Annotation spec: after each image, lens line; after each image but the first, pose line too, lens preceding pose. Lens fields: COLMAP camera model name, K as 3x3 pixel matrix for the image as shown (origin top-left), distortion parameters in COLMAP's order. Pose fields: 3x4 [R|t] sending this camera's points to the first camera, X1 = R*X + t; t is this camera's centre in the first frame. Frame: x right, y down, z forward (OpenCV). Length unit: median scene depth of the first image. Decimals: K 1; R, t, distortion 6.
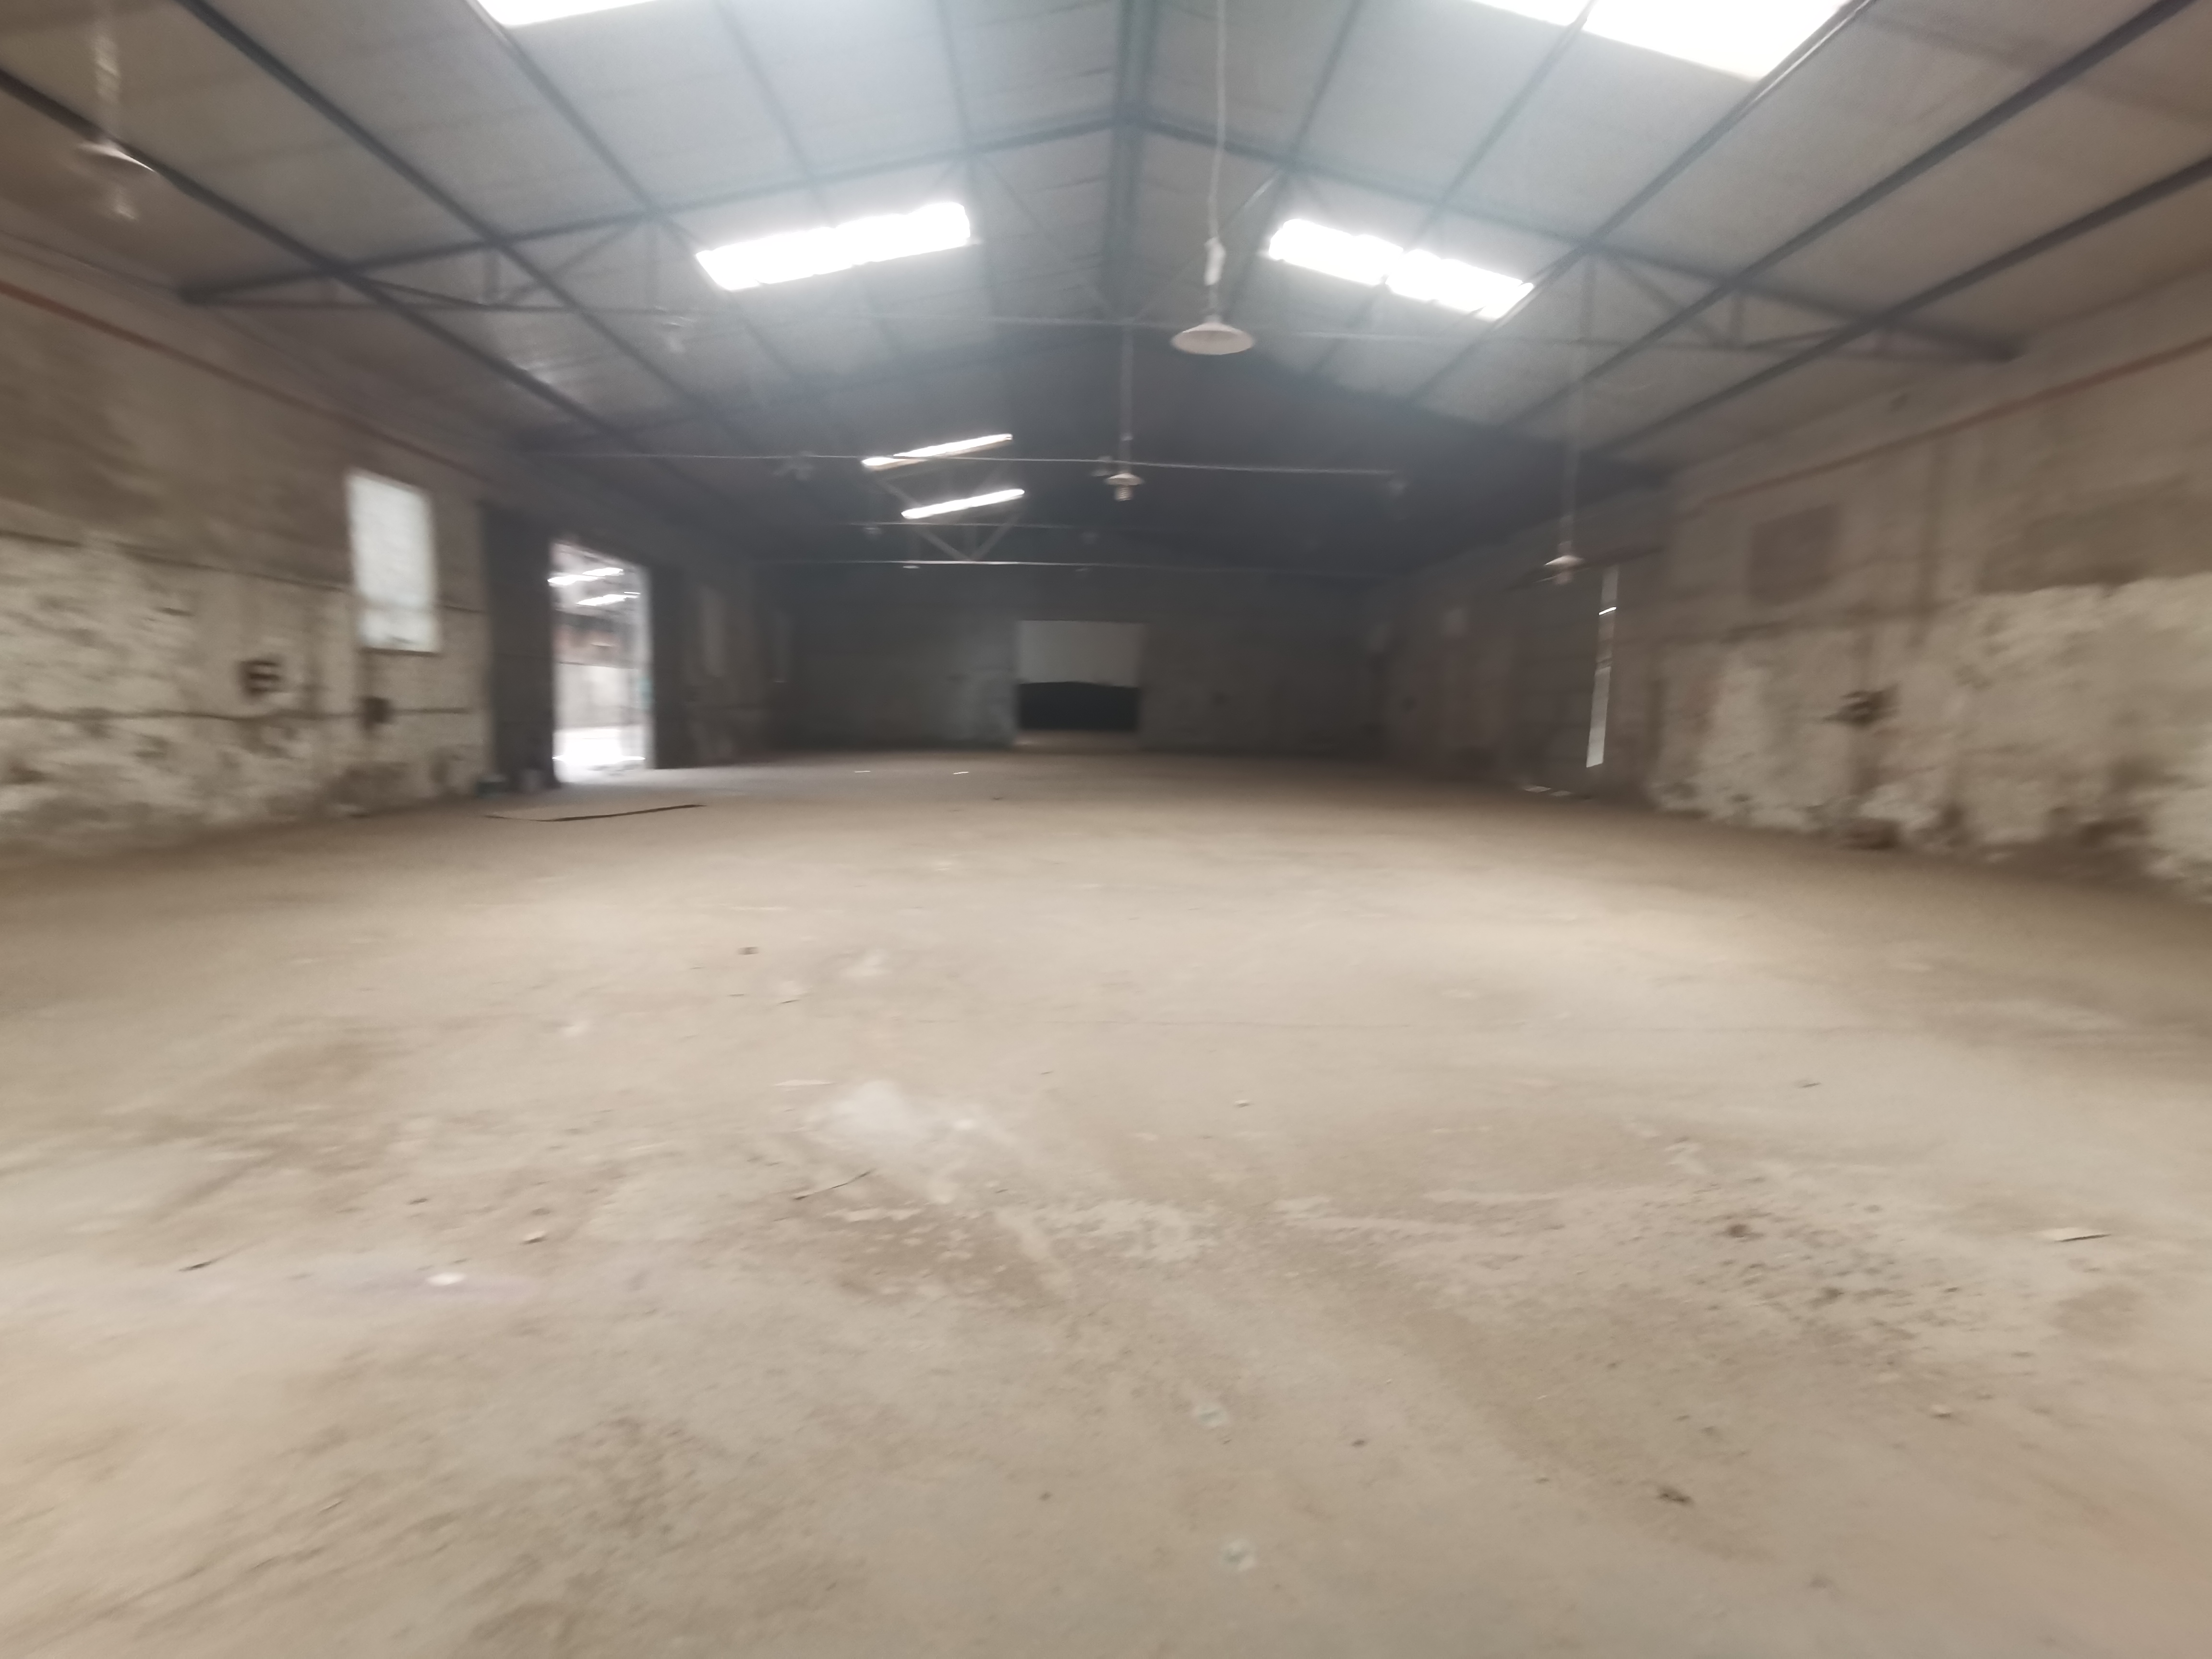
lens RADIAL K [[1085.7, 0, 1100.8], [0, 1085.7, 833.7], [0, 0, 1]] dist [-0.048617, 0.046640]
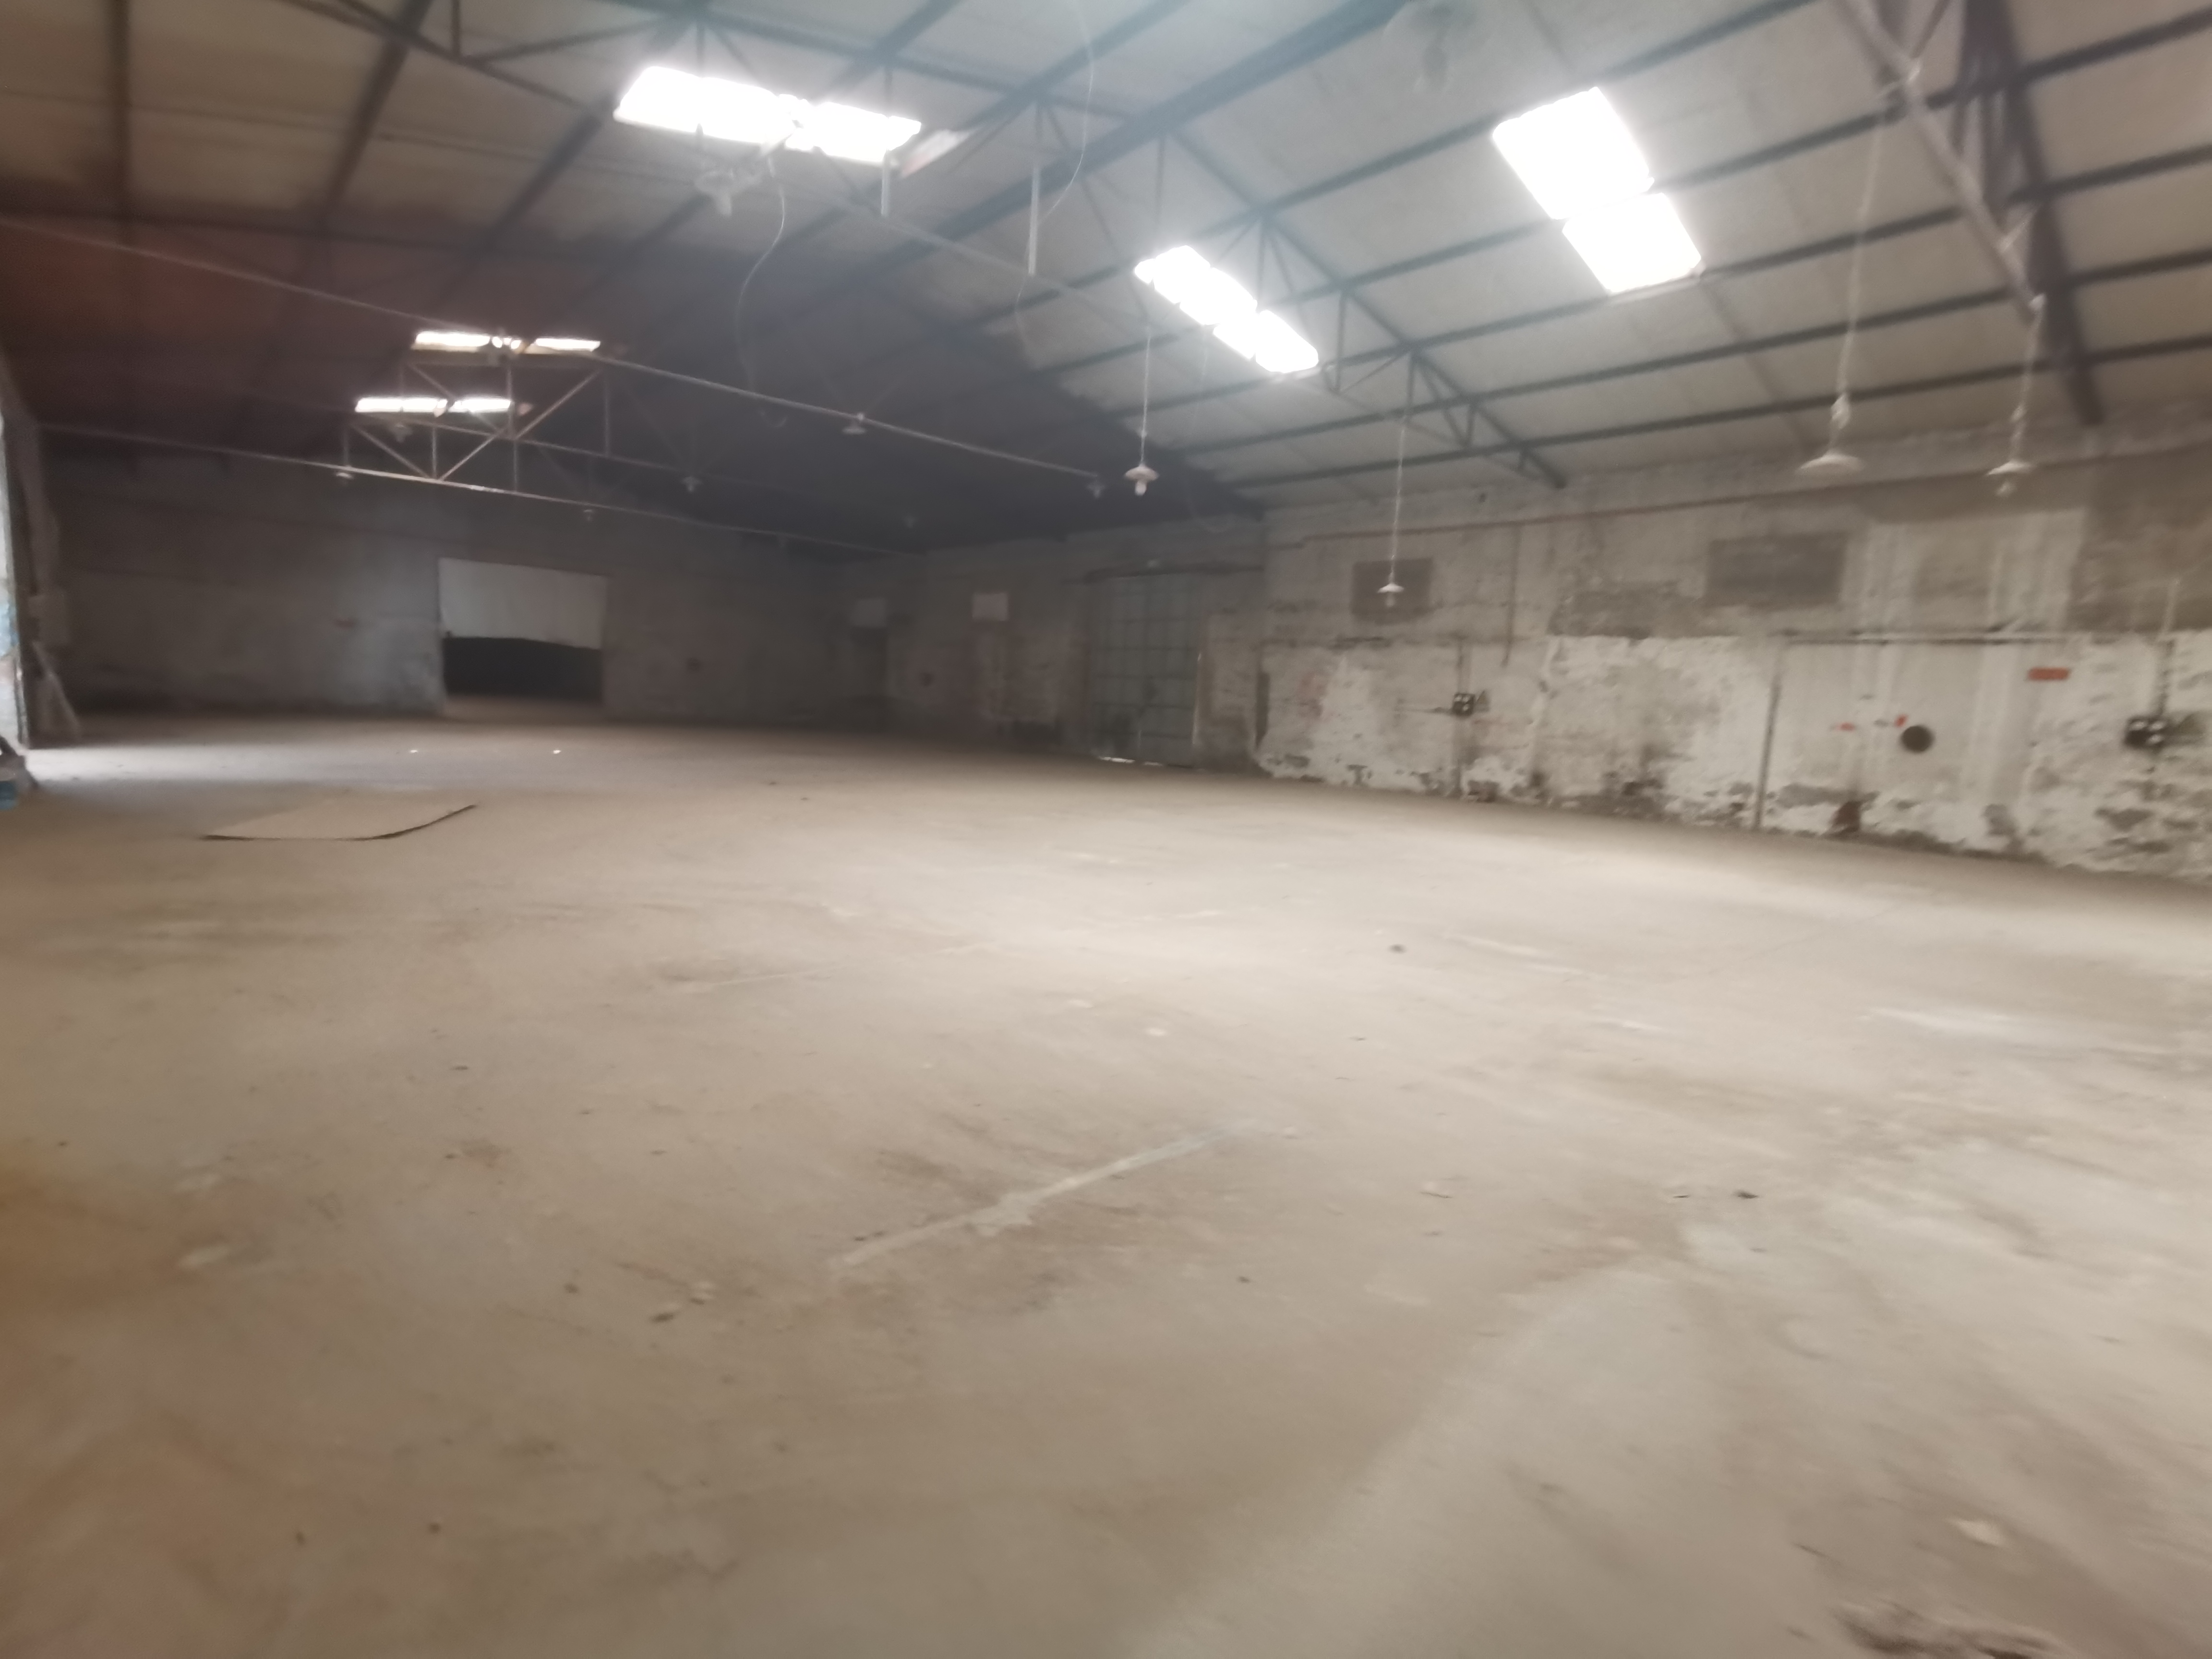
lens RADIAL K [[1085.7, 0, 1100.8], [0, 1085.7, 833.7], [0, 0, 1]] dist [-0.048617, 0.046640]
pose [[0.761463, -0.059434, 0.645478, -0.652222], [0.038095, 0.998170, 0.046968, -0.032720], [-0.647088, -0.011175, 0.762334, 0.219979]]
